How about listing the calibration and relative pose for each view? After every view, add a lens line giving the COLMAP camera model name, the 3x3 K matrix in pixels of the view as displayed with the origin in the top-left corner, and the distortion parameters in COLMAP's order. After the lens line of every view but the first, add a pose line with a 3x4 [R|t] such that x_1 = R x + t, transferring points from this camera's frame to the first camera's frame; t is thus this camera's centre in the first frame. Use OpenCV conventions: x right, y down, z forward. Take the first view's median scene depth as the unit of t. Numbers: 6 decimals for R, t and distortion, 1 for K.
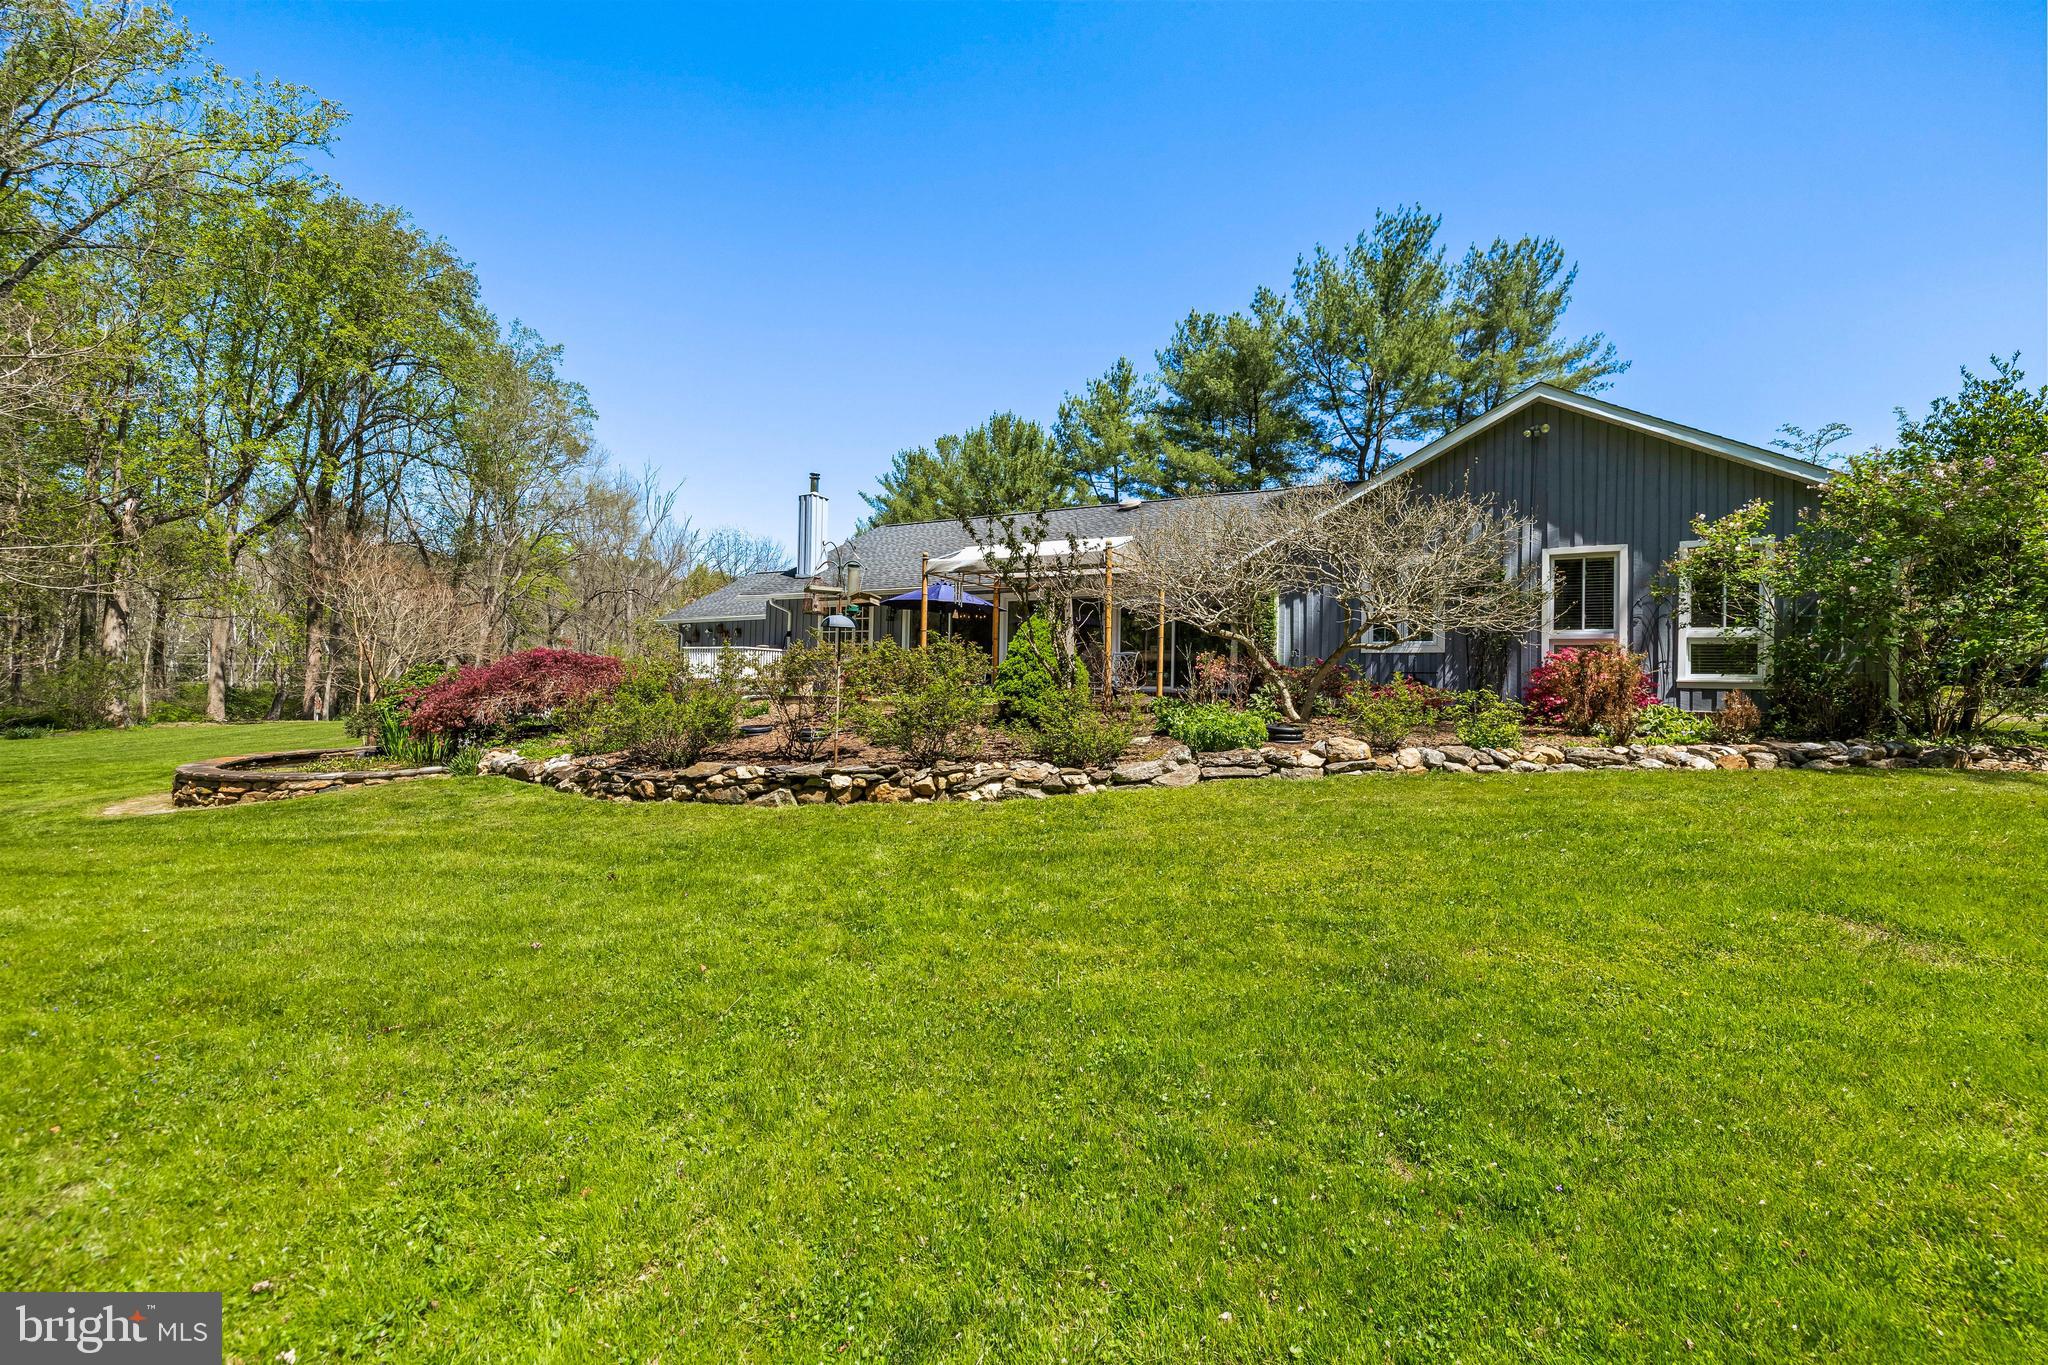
lens RADIAL K [[860.2, 0, 1029.2], [0, 860.2, 675.2], [0, 0, 1]] dist [0.001301, 0.000719]
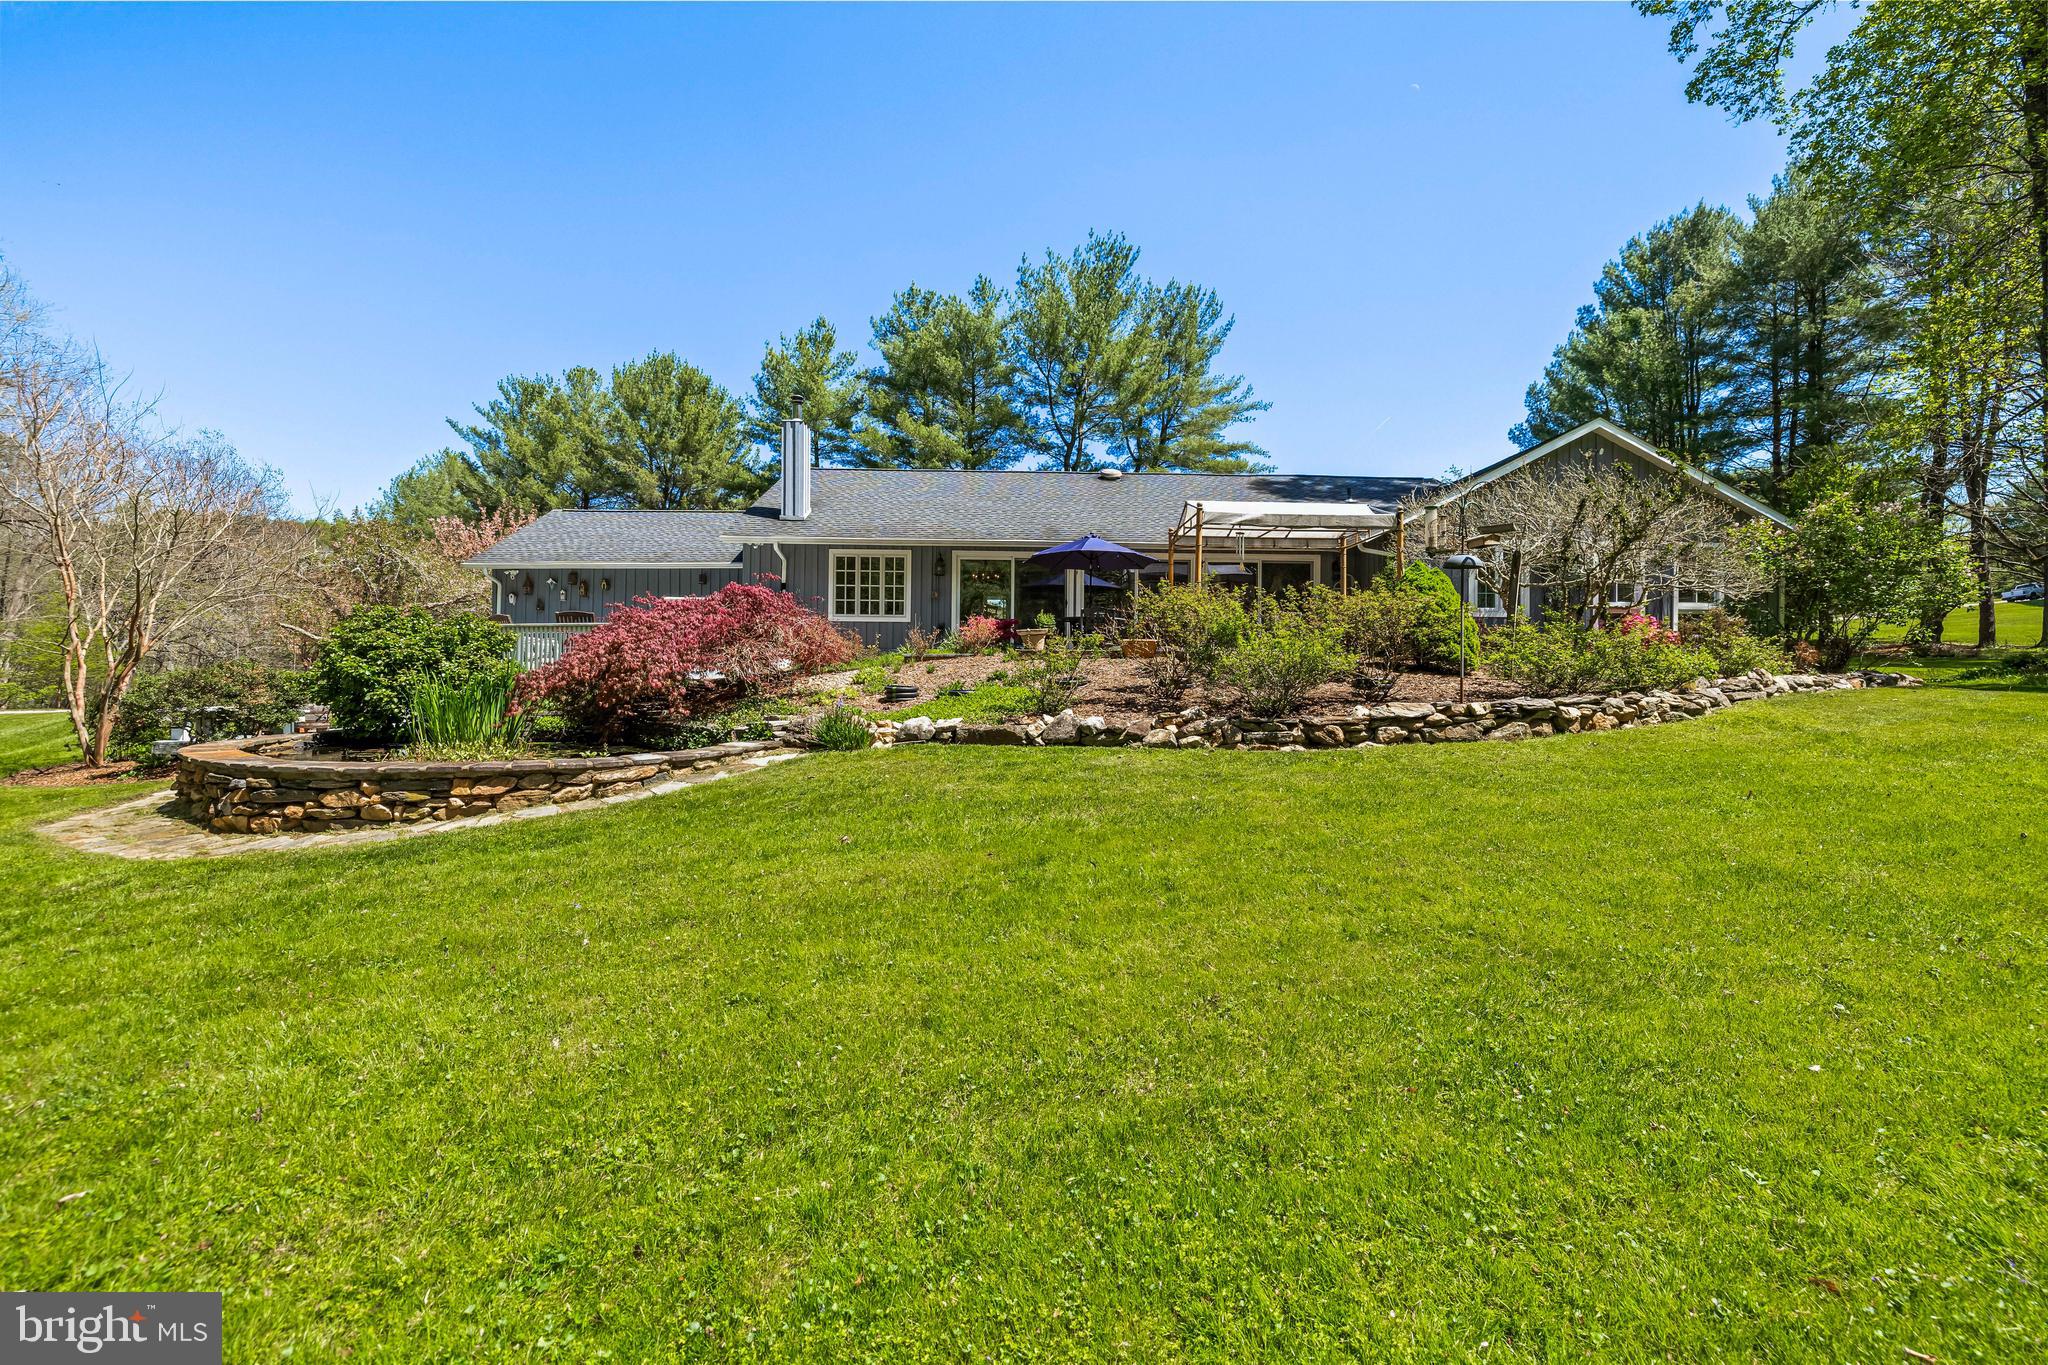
lens RADIAL K [[860.2, 0, 1028.8], [0, 860.2, 675.1], [0, 0, 1]] dist [0.001301, 0.000719]
pose [[0.866581, -0.008879, 0.498958, -0.222106], [-0.001215, 0.999801, 0.019903, 0.009924], [-0.499035, -0.017854, 0.866398, 0.071758]]
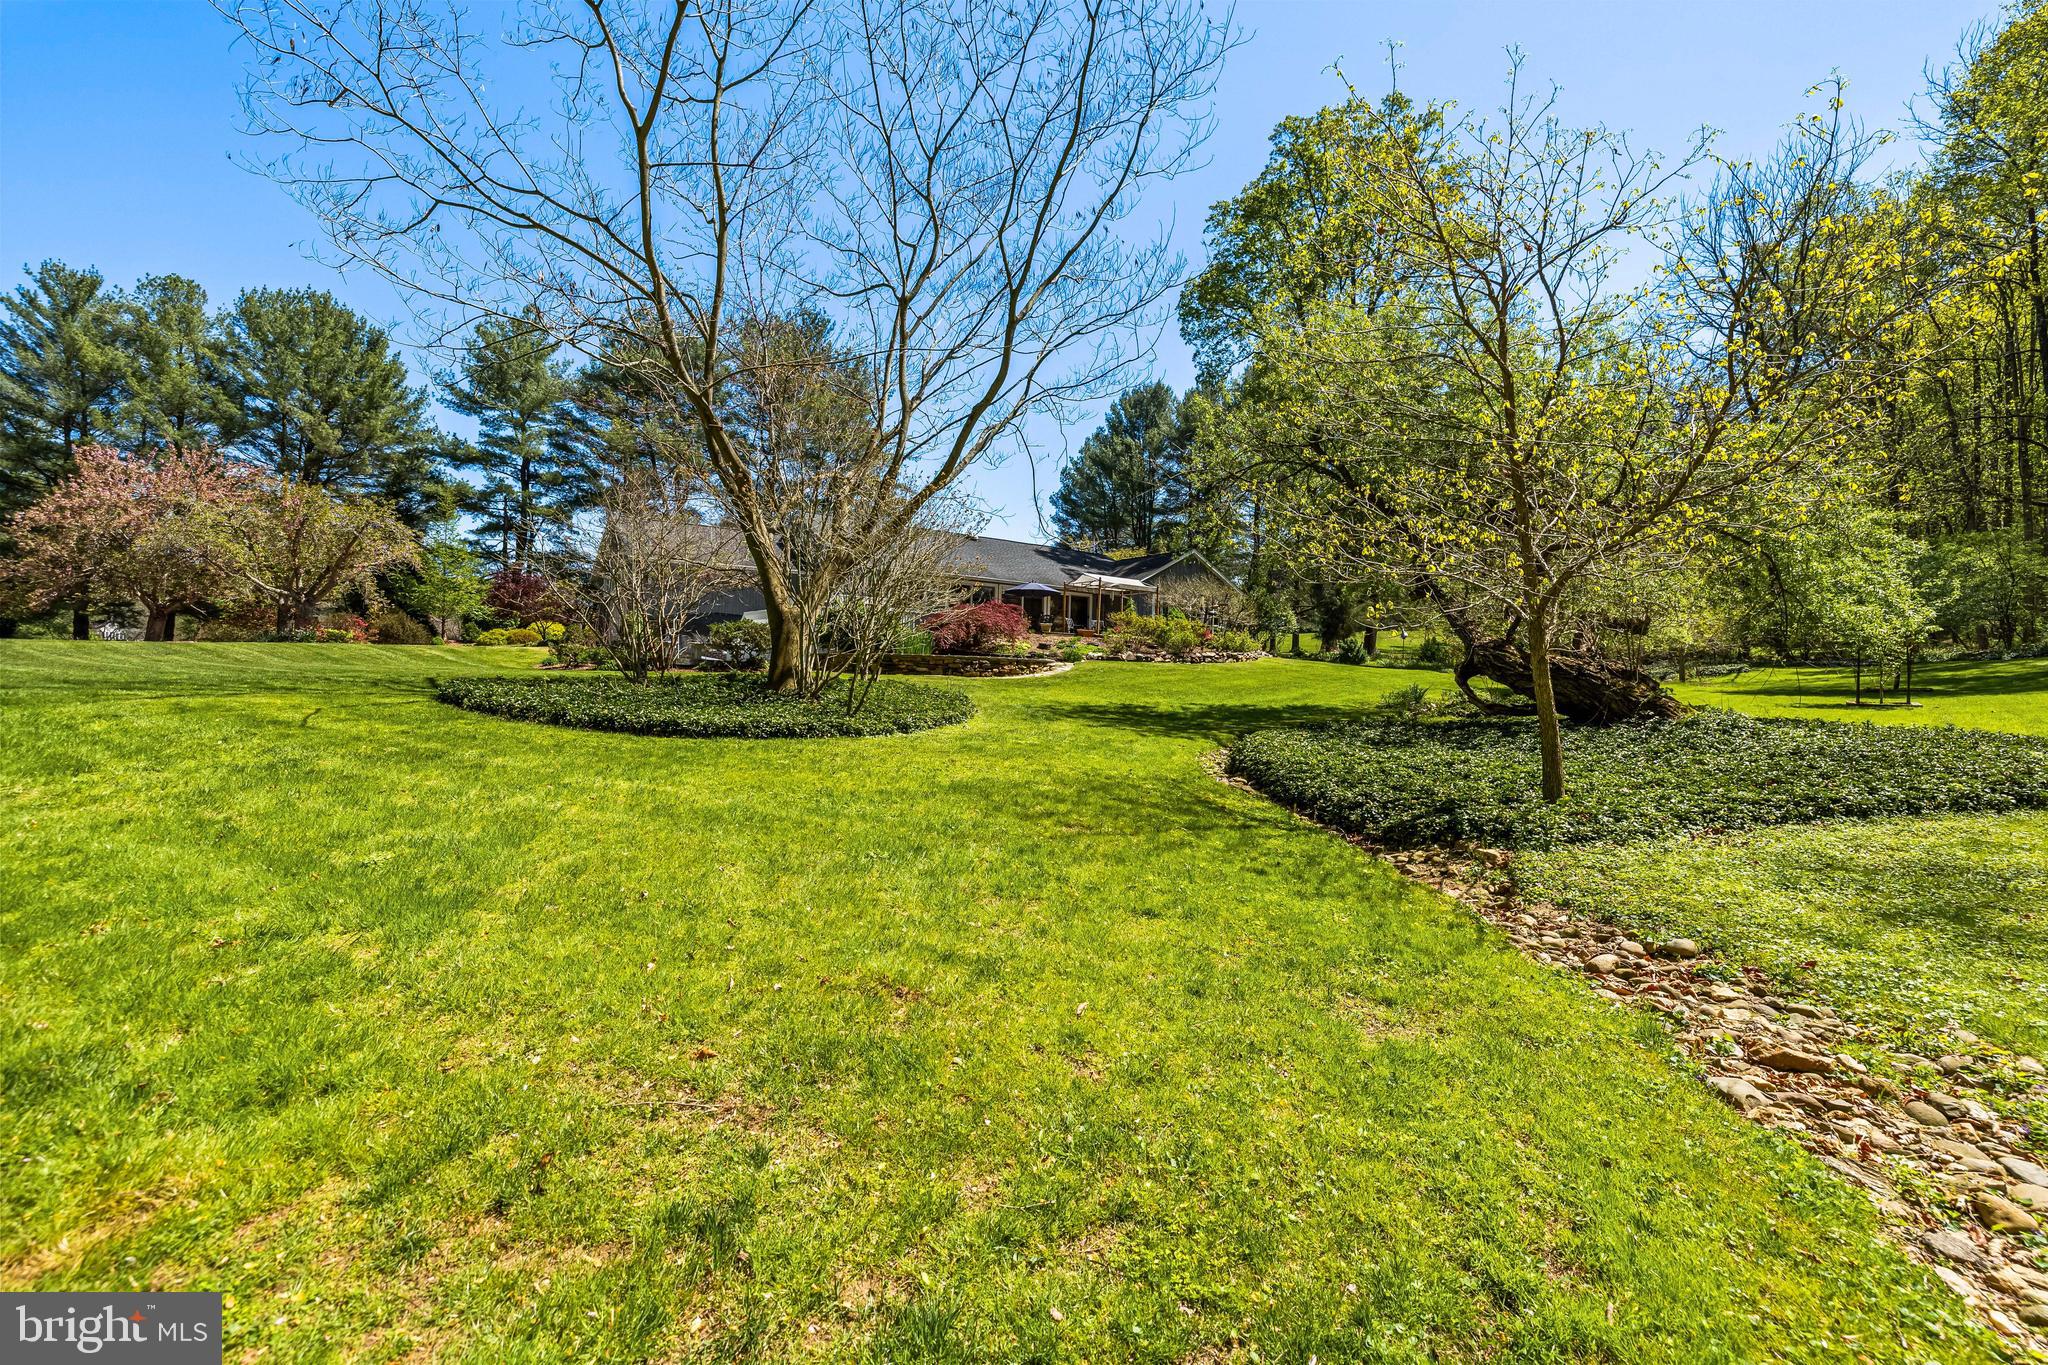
lens RADIAL K [[860.2, 0, 1025.6], [0, 860.2, 679.1], [0, 0, 1]] dist [0.001301, 0.000719]
pose [[0.442789, -0.004949, 0.896612, -0.696956], [-0.039052, 0.998929, 0.024800, 0.028238], [-0.895775, -0.045995, 0.442122, 0.024684]]
